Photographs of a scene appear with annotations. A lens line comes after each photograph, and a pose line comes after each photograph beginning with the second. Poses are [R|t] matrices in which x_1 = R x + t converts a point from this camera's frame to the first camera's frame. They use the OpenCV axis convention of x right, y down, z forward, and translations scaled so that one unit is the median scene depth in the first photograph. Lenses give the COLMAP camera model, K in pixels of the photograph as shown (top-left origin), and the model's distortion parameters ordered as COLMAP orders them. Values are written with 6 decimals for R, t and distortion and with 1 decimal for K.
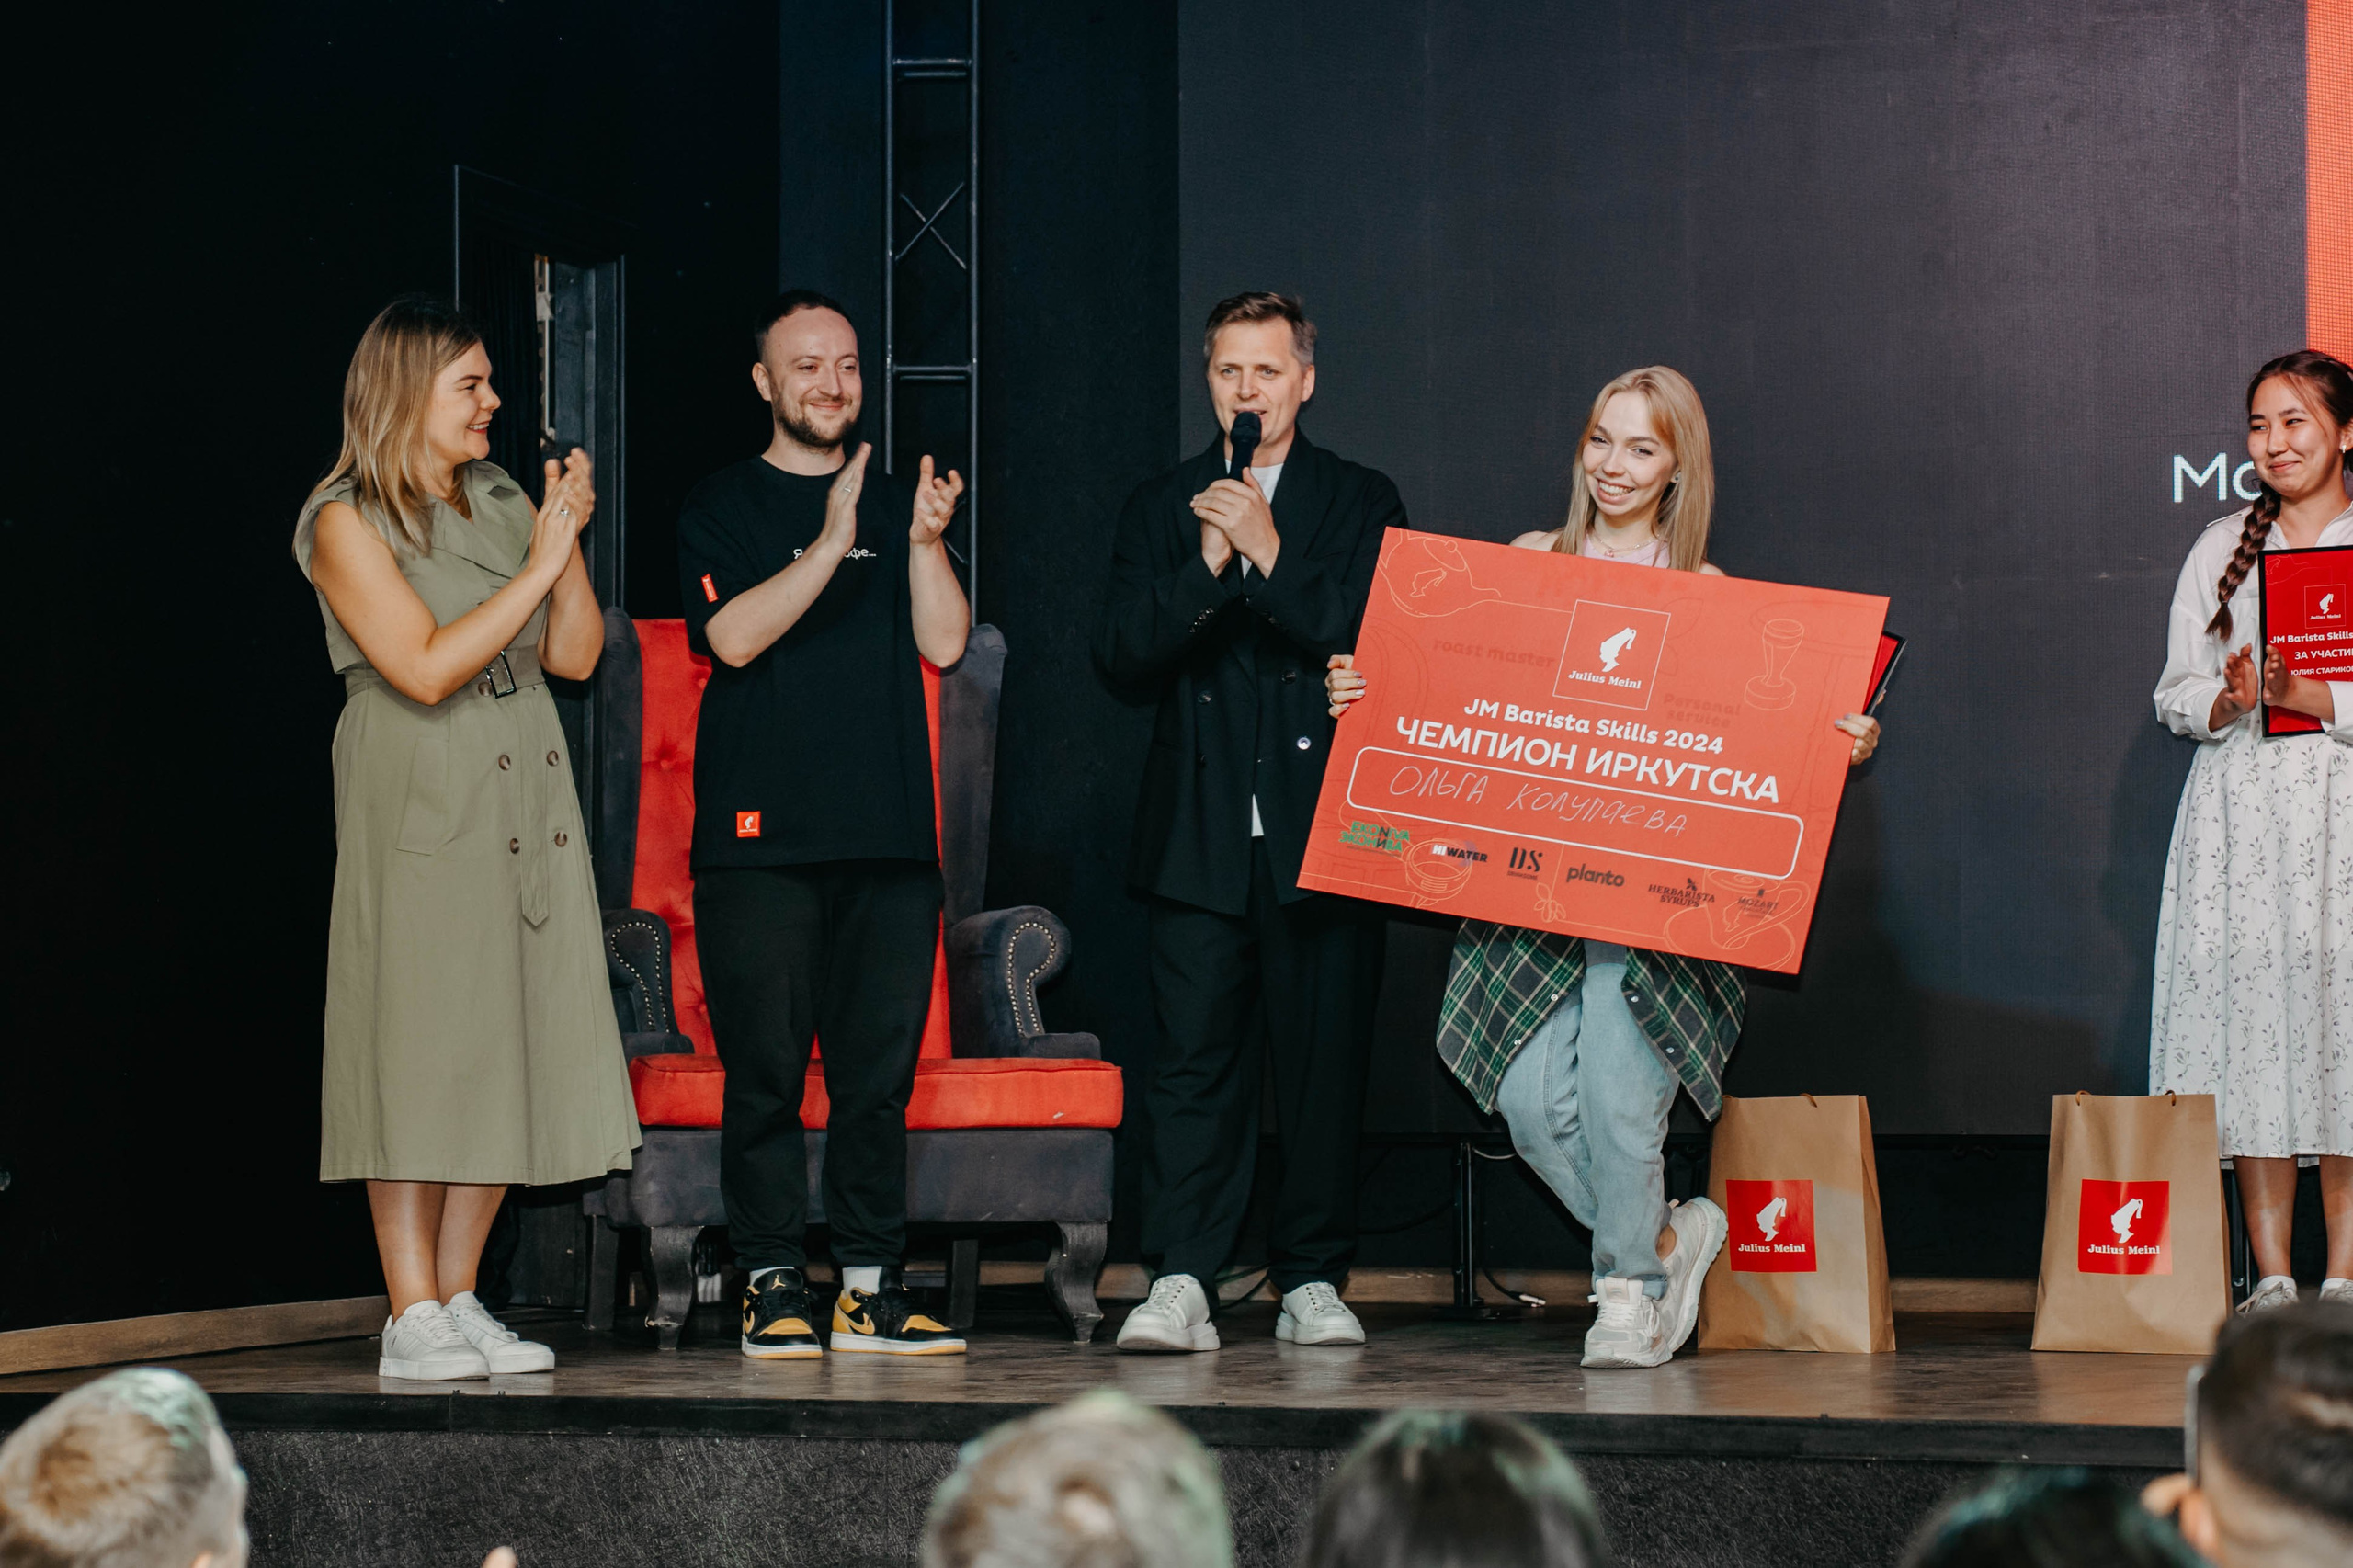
lens RADIAL K [[5444.7, 0, 1176.5], [0, 5444.7, 784.0], [0, 0, 1]] dist [0.244403, 0.380622]
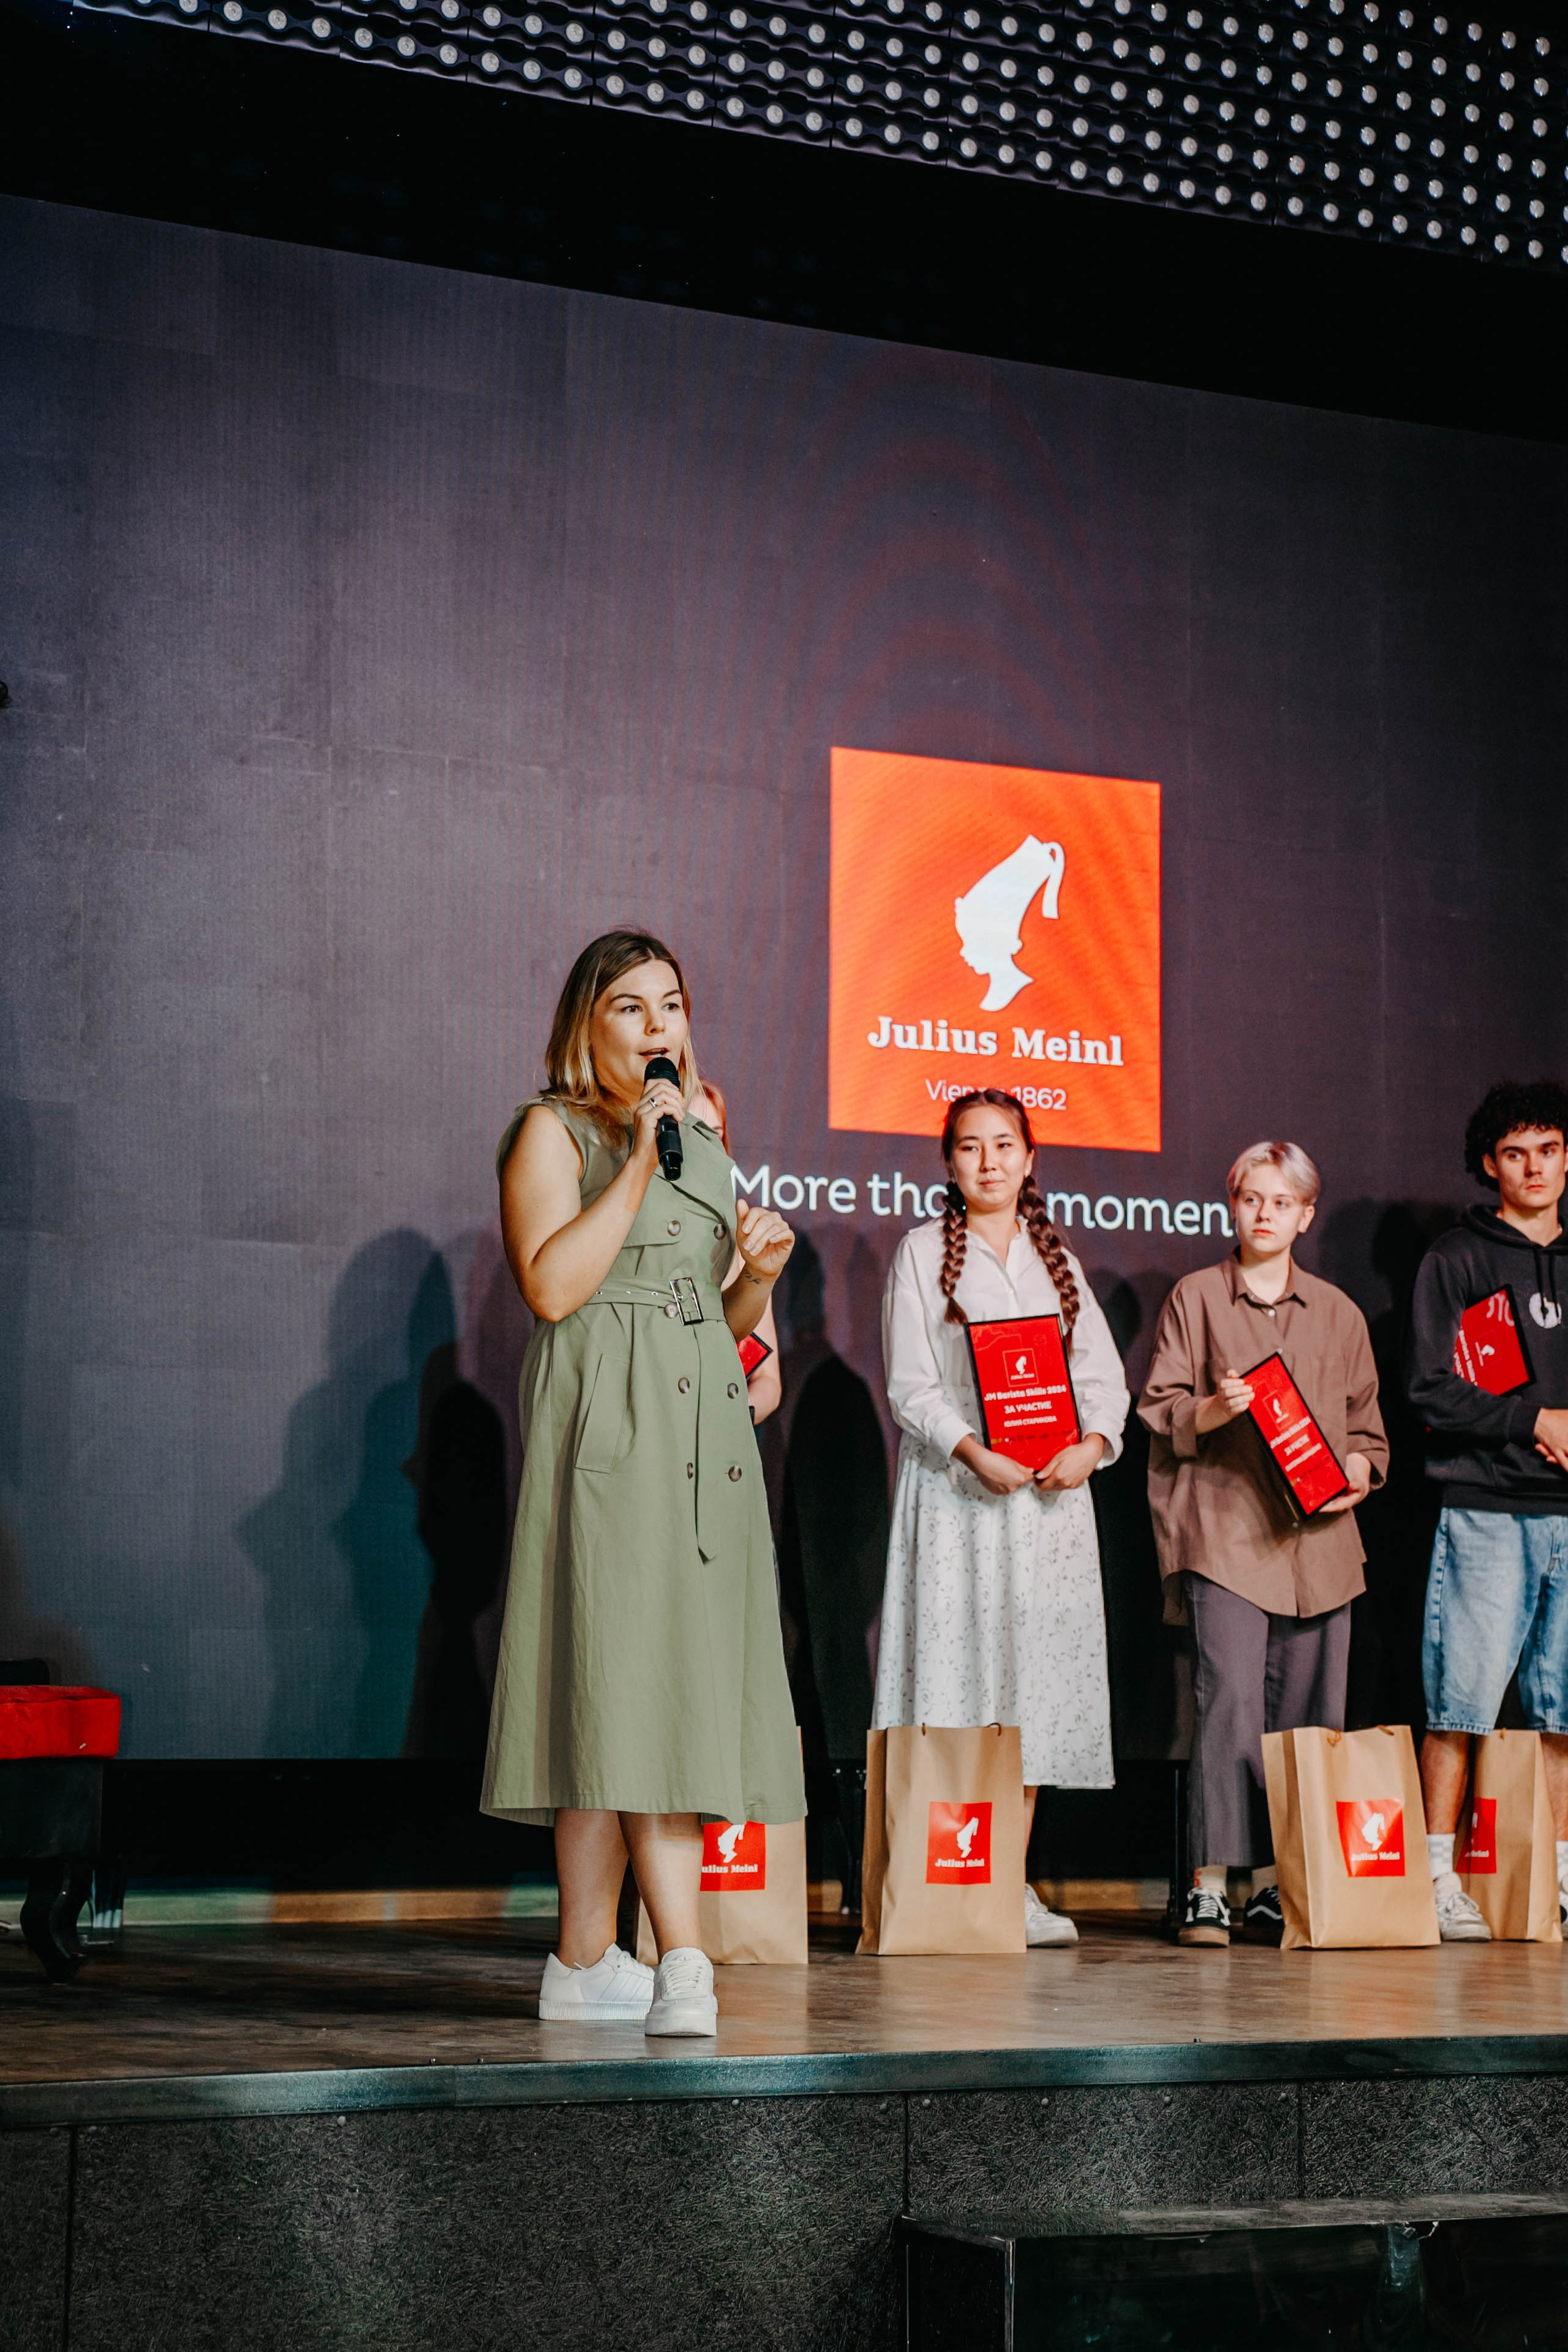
lens RADIAL K [[4613.4, 0, 856.7], [0, 4613.4, 1170.6], [0, 0, 1]] dist [0.187699, 0.067092]
pose [[0.692654, 0.089751, 0.715664, -0.530355], [-0.051499, 0.995849, -0.075045, 0.014031], [-0.719429, 0.015124, 0.694401, 0.330573]]
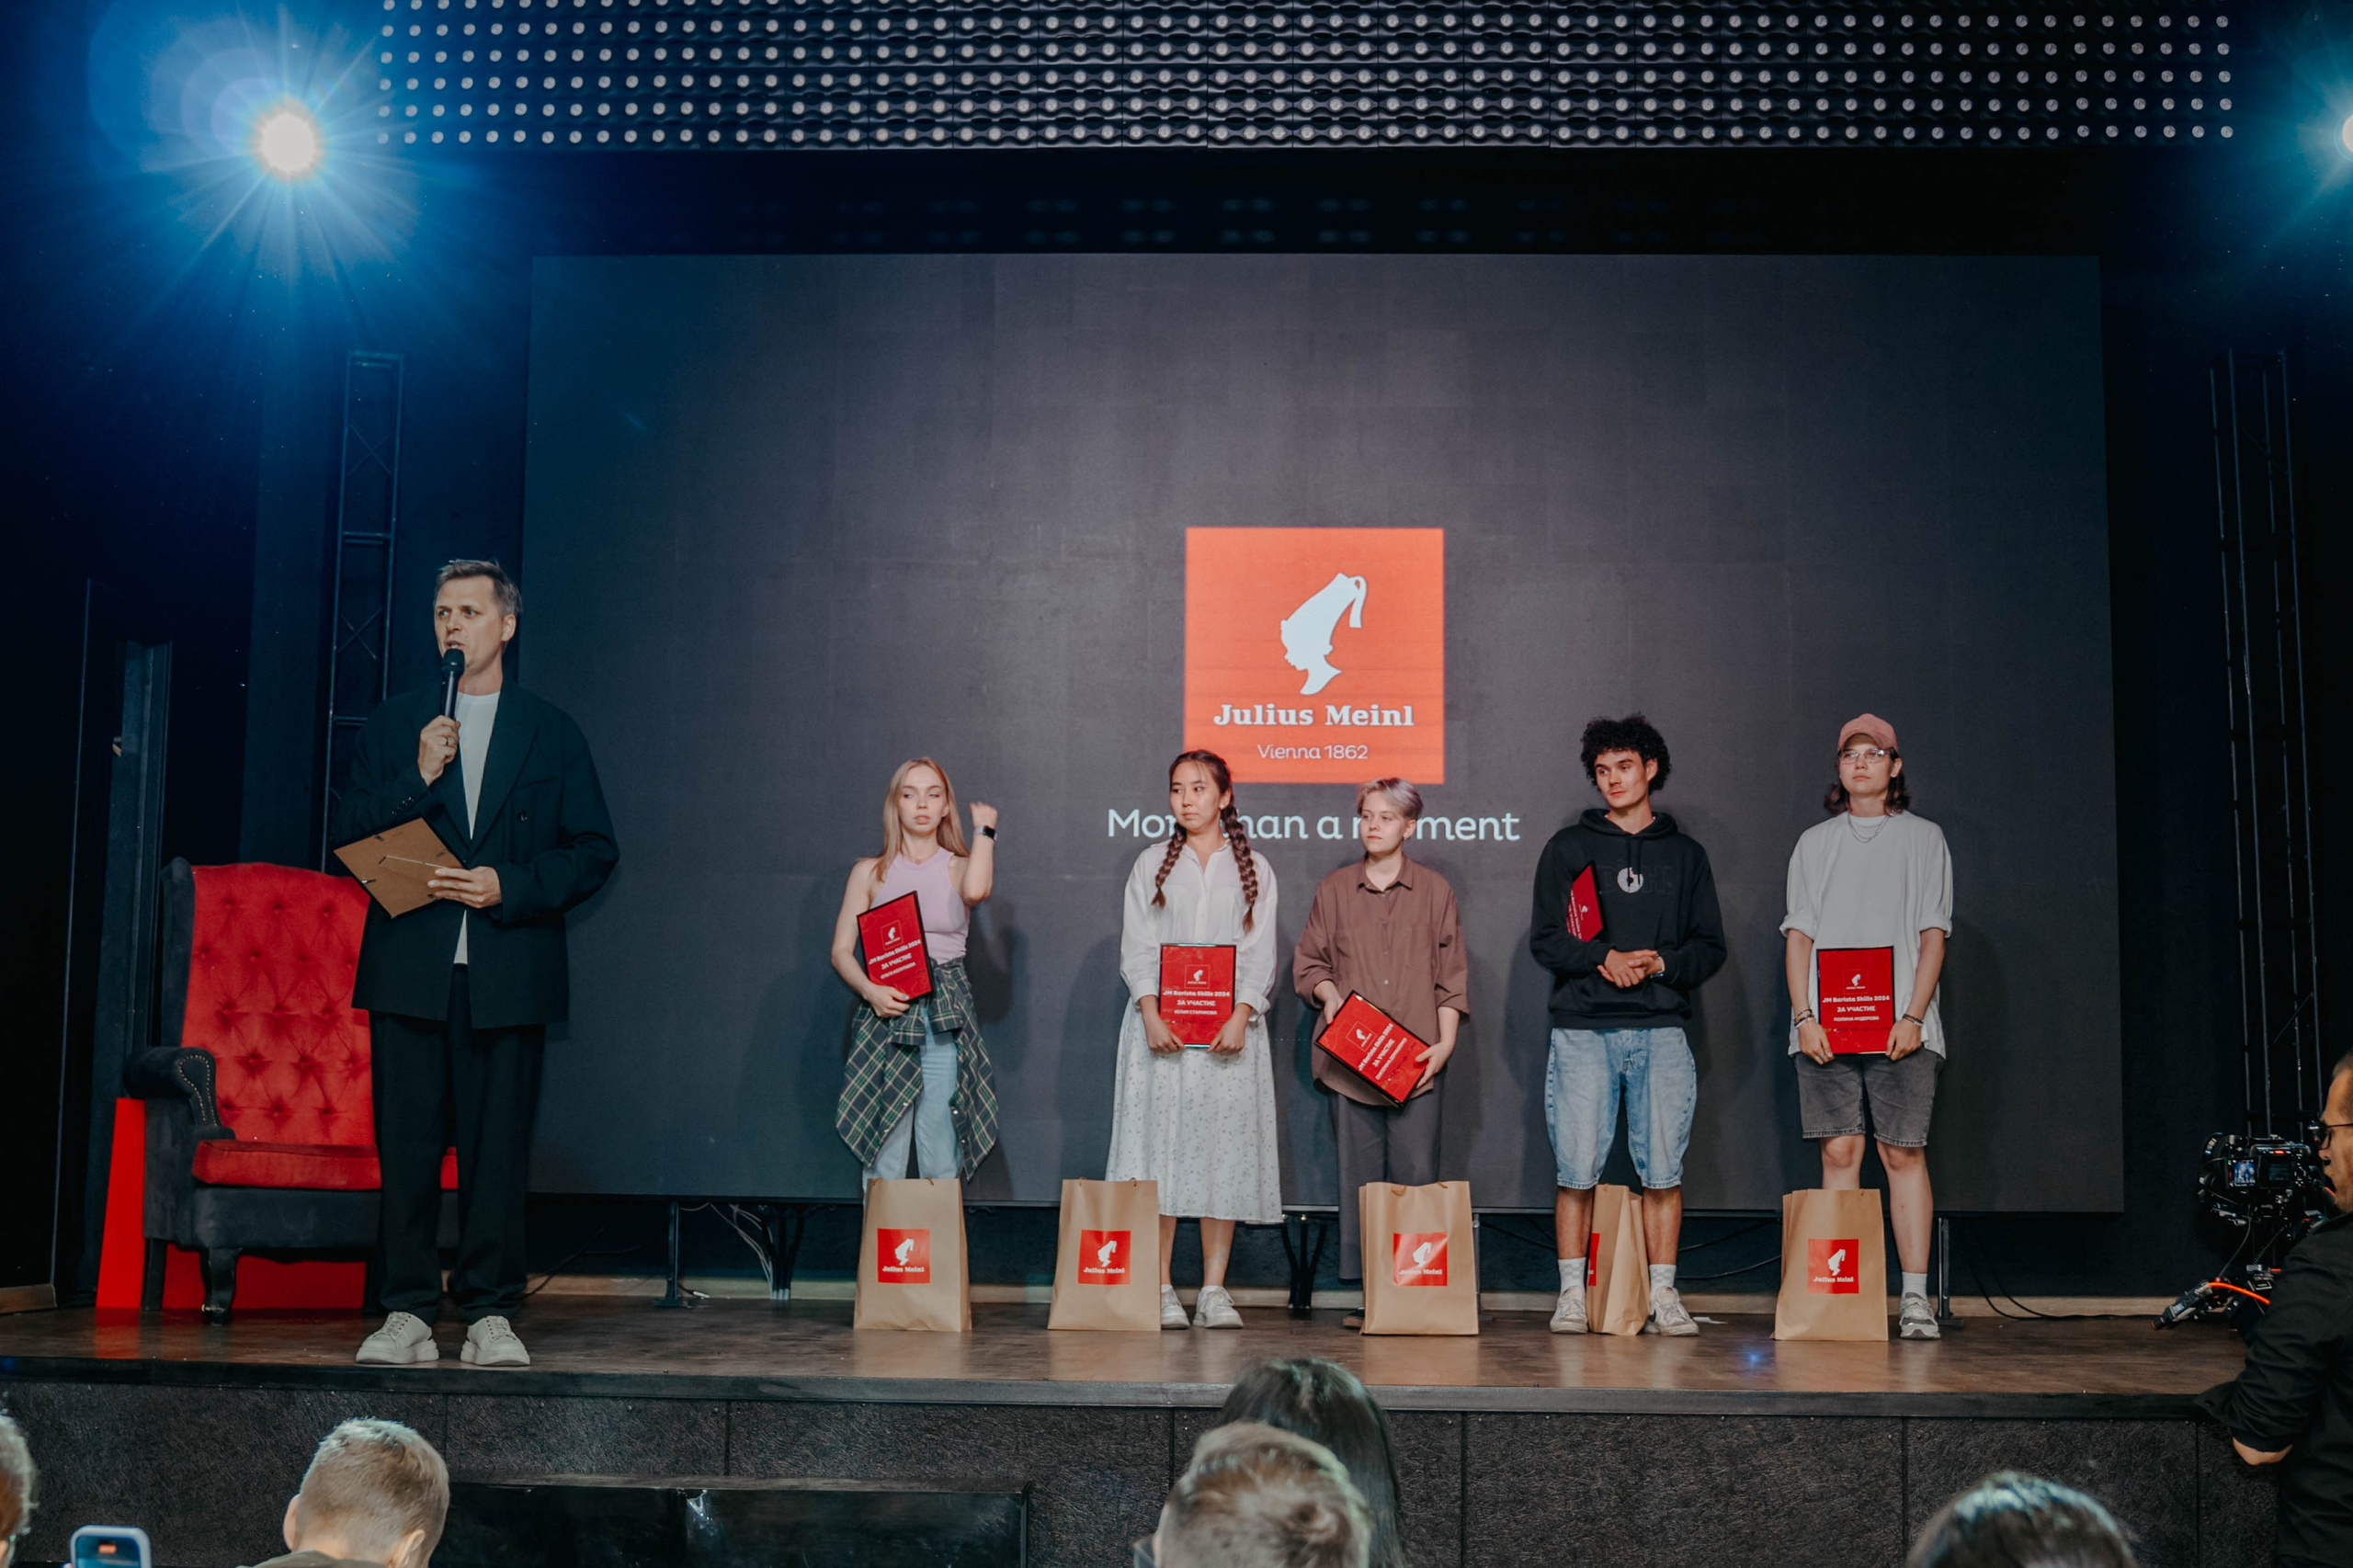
lens RADIAL K [[3070.5, 0, 1093.6], [0, 3070.5, 788.0], [0, 0, 1]] dist [-0.104303, 0.075161]
pose [[0.959700, 0.048764, 0.276763, -0.099926], [-0.031491, 0.997288, -0.066519, -0.001799], [-0.279256, 0.055123, 0.958633, 0.073220]]
